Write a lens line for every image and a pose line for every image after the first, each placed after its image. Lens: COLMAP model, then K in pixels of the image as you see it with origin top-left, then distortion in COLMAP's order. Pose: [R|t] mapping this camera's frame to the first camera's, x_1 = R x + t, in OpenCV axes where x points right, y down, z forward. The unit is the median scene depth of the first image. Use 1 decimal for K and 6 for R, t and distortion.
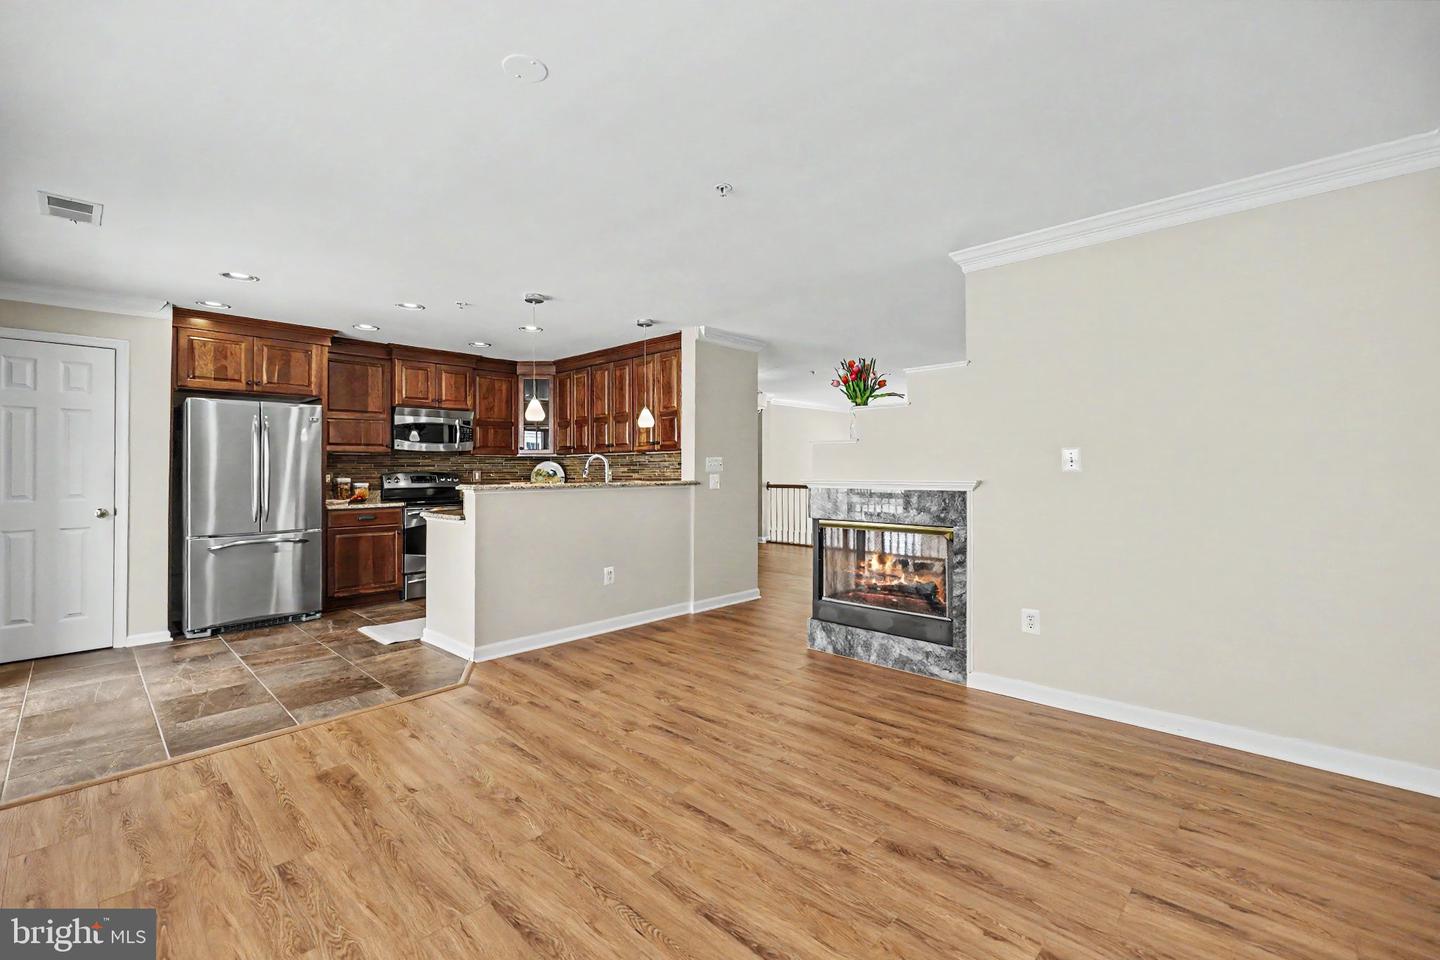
lens RADIAL K [[618.5, 0, 722.4], [0, 618.5, 465.4], [0, 0, 1]] dist [0.001706, 0.000359]
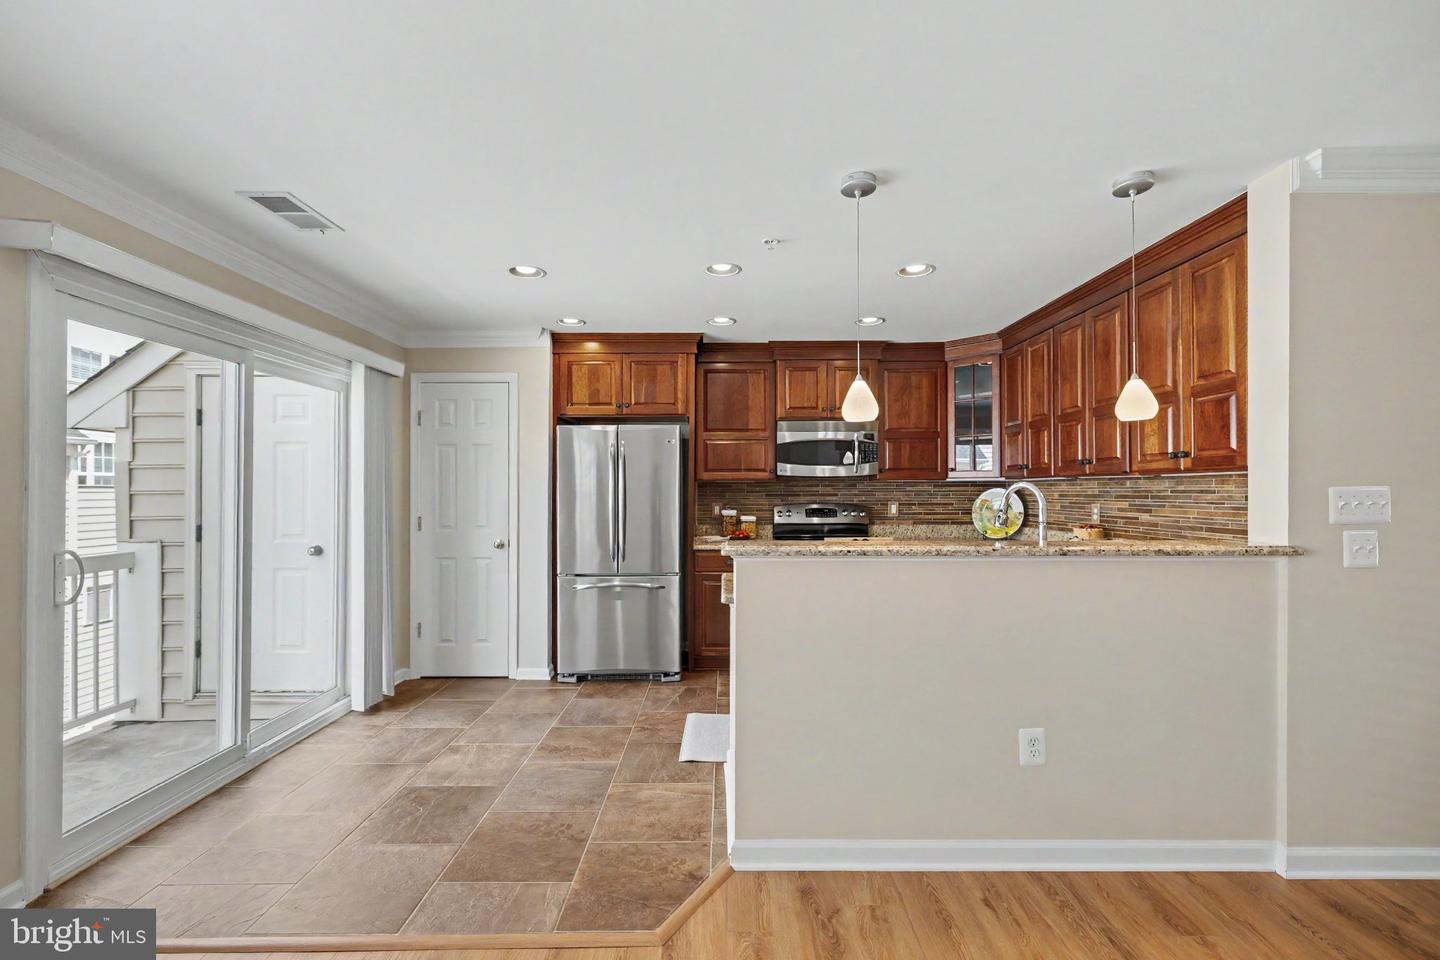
lens RADIAL K [[615.8, 0, 725.1], [0, 615.8, 484.9], [0, 0, 1]] dist [0.000646, -0.000121]
pose [[0.686314, -0.002344, -0.727301, -0.005296], [0.004659, 0.999988, 0.001173, -0.016611], [0.727290, -0.004194, 0.686317, 0.462615]]
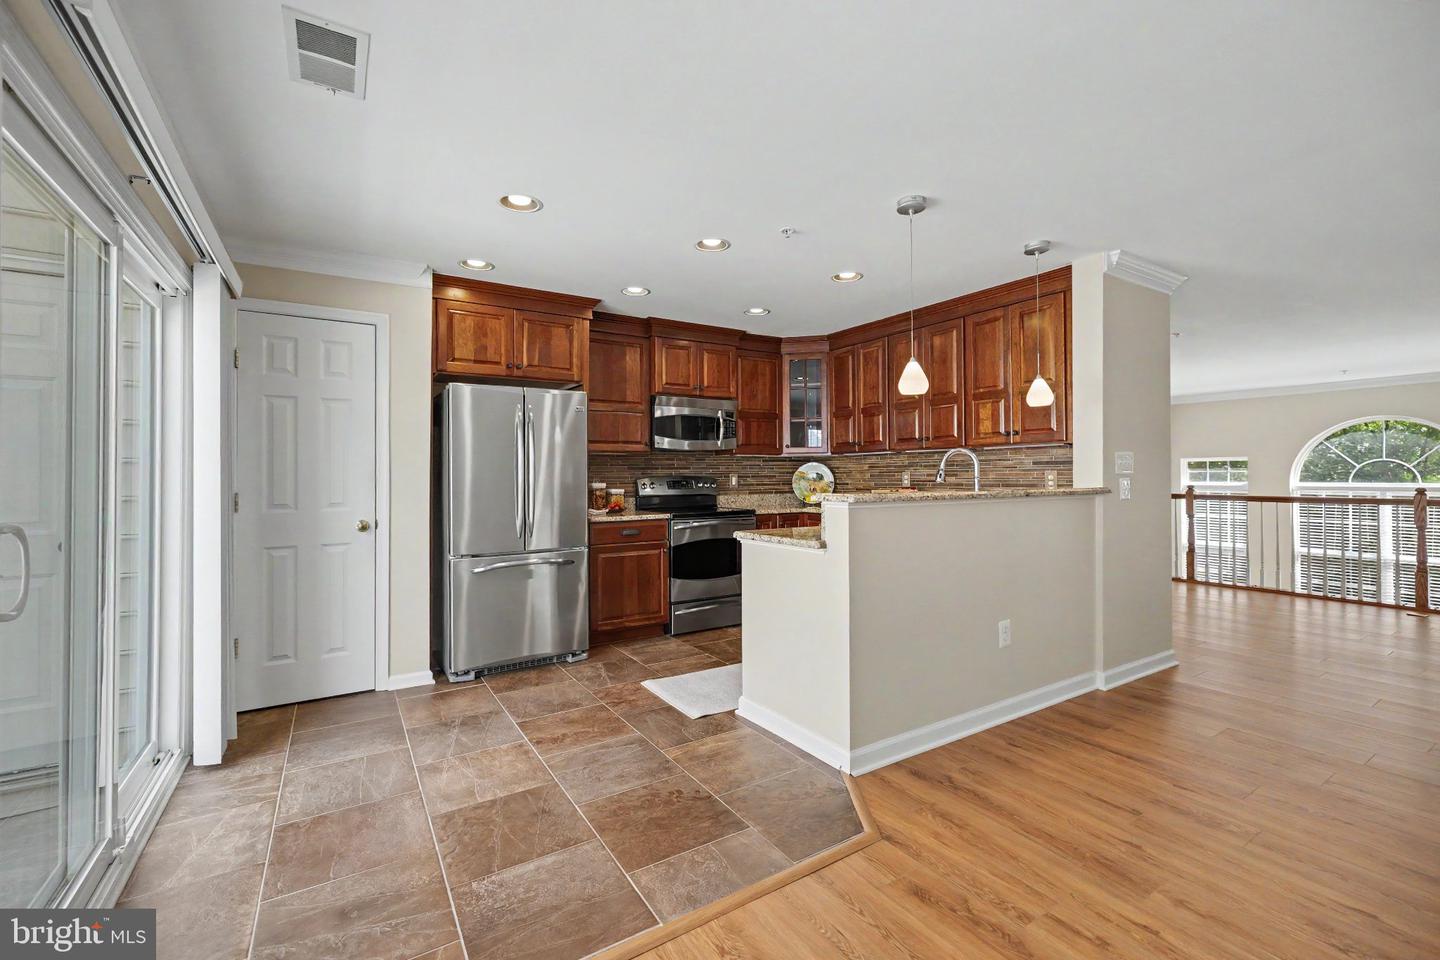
lens RADIAL K [[611.7, 0, 716.1], [0, 611.7, 471.7], [0, 0, 1]] dist [0.000743, 0.000188]
pose [[0.968244, -0.003884, -0.249976, -0.280789], [0.004379, 0.999989, 0.001425, 0.005264], [0.249968, -0.002474, 0.968251, 0.270164]]
